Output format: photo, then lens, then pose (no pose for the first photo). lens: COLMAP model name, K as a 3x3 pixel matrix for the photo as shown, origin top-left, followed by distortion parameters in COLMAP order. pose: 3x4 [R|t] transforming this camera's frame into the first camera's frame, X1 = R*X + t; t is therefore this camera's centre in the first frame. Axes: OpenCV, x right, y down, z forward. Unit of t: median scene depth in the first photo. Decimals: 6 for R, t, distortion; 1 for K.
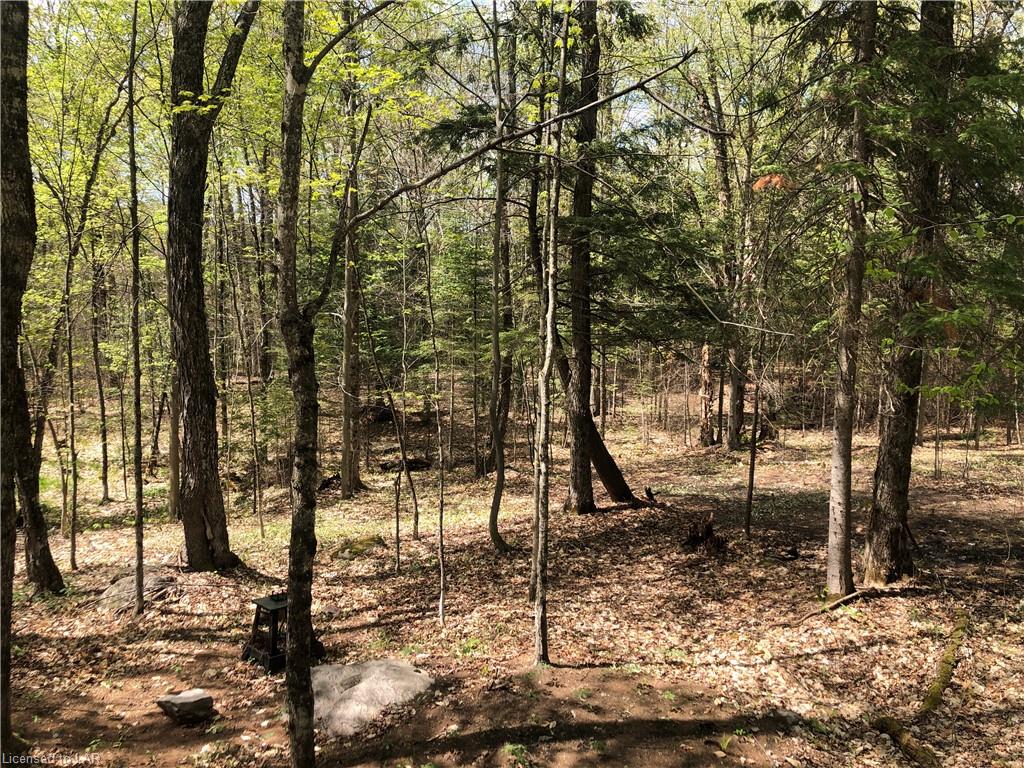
lens RADIAL K [[823.0, 0, 508.5], [0, 823.0, 383.2], [0, 0, 1]] dist [0.015091, -0.007420]
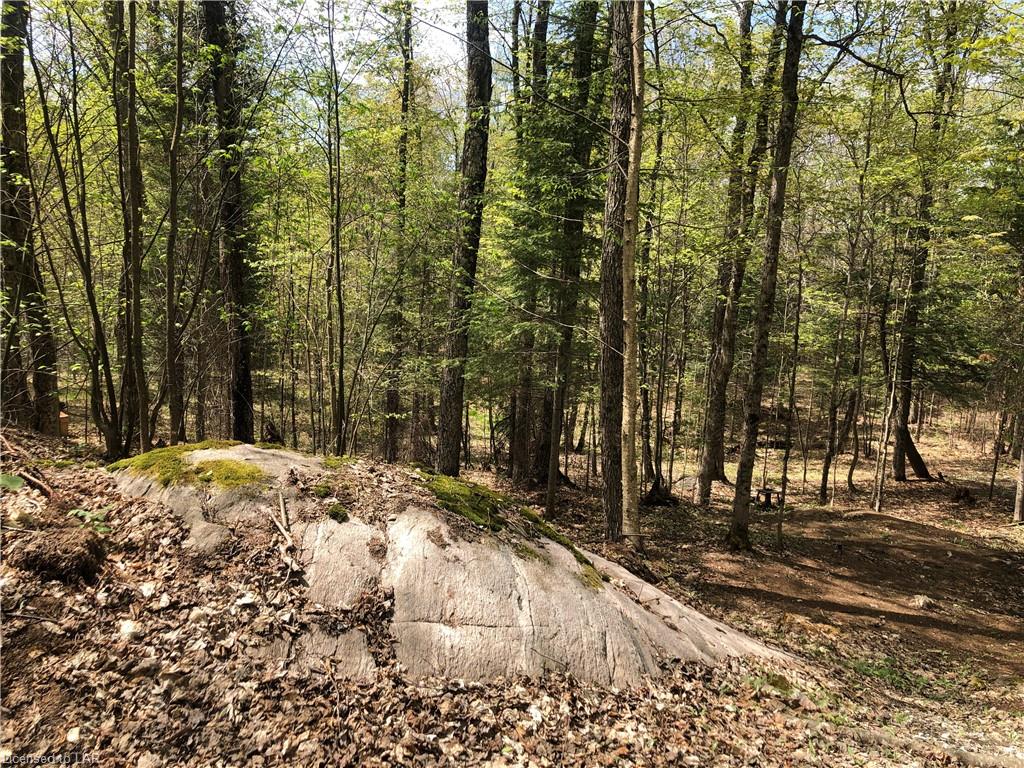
lens RADIAL K [[823.0, 0, 518.4], [0, 823.0, 365.8], [0, 0, 1]] dist [0.015091, -0.007420]
pose [[0.936494, 0.074419, -0.342696, -0.091947], [-0.071371, 0.997218, 0.021514, -0.078937], [0.343343, 0.004311, 0.939200, -1.033972]]
